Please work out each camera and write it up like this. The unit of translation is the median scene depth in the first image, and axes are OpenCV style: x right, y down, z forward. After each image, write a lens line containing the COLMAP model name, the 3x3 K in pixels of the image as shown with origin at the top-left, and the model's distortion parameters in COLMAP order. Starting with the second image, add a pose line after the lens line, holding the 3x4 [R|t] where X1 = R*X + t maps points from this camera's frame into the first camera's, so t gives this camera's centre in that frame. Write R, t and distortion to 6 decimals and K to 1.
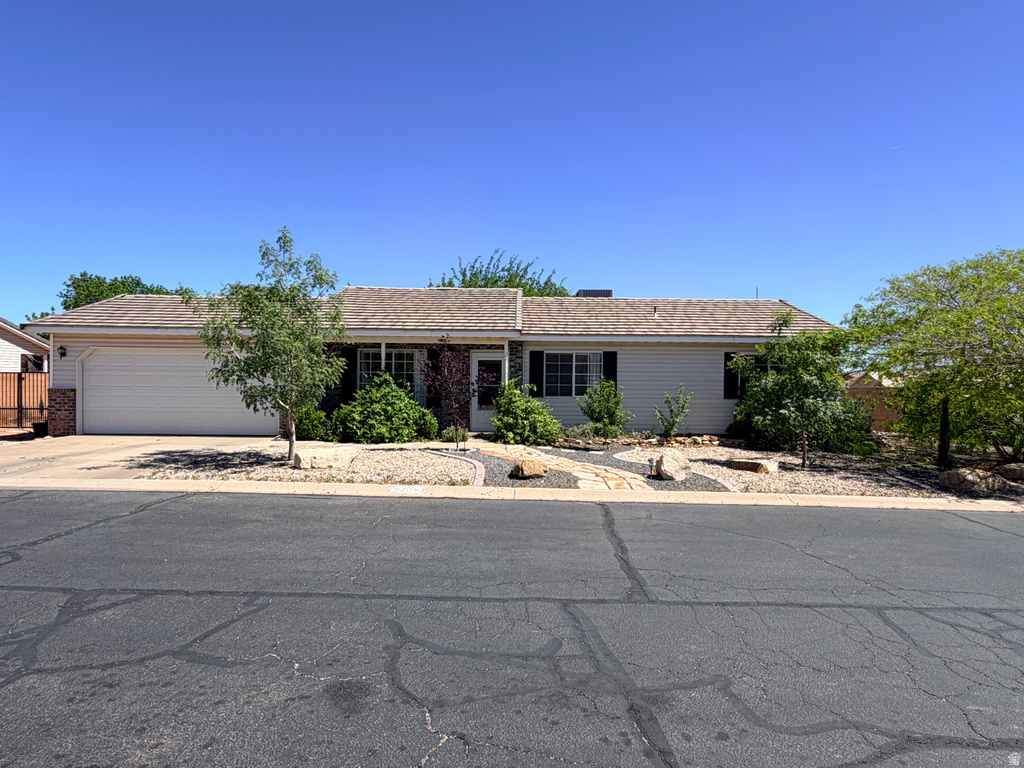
lens RADIAL K [[617.5, 0, 512.8], [0, 617.5, 386.6], [0, 0, 1]] dist [-0.006310, 0.003164]
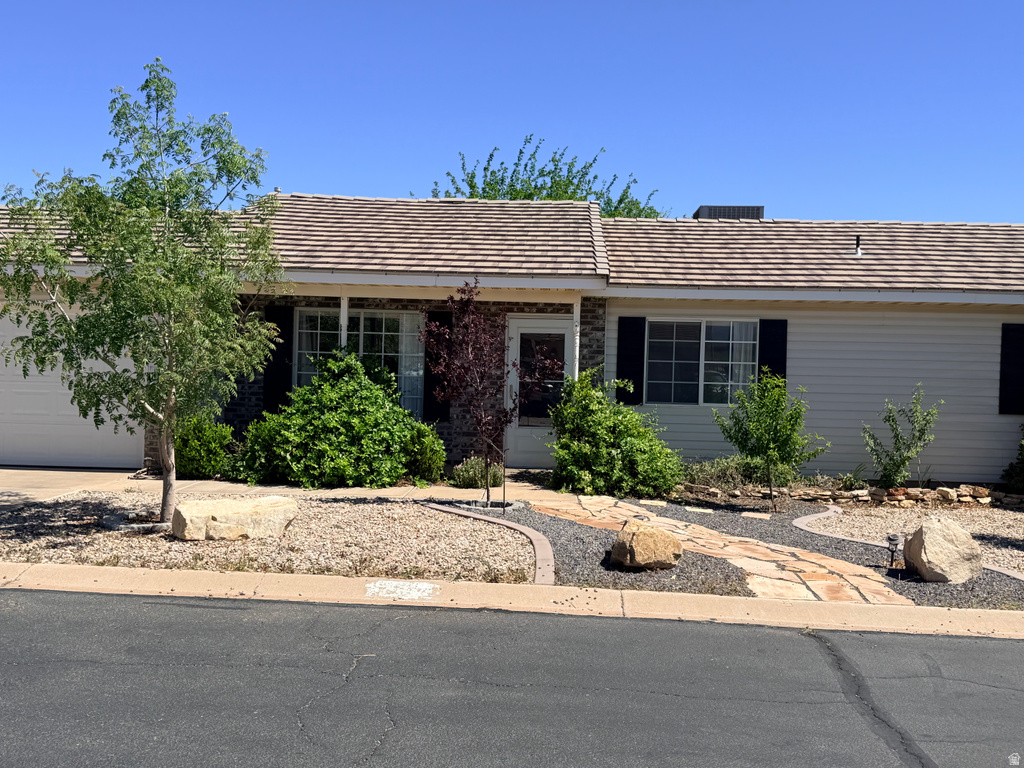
lens RADIAL K [[1065.7, 0, 505.9], [0, 1065.7, 386.9], [0, 0, 1]] dist [0.079796, 0.000000]
pose [[0.999111, 0.016961, -0.038594, -0.037651], [-0.016856, 0.999853, 0.003032, 0.001211], [0.038640, -0.002379, 0.999250, 0.099146]]
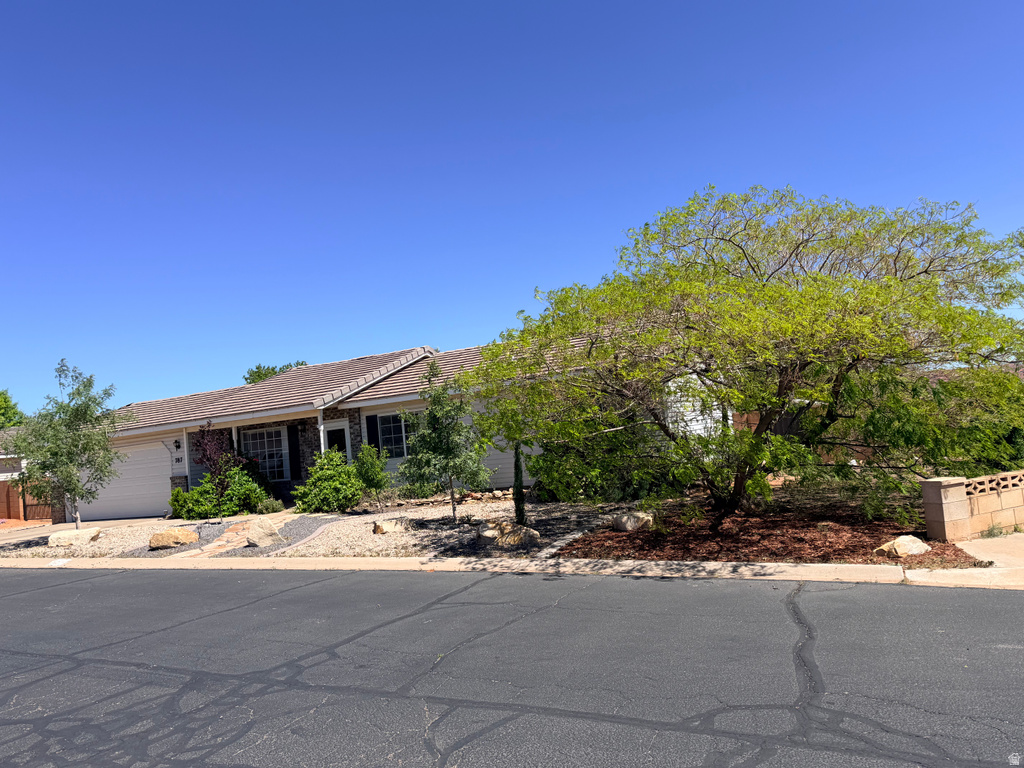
lens RADIAL K [[723.9, 0, 511.8], [0, 723.9, 383.4], [0, 0, 1]] dist [-0.009342, -0.003327]
pose [[0.896107, -0.131679, -0.423855, 0.872772], [0.107657, 0.990944, -0.080250, 0.011971], [0.430584, 0.026281, 0.902168, 0.027024]]
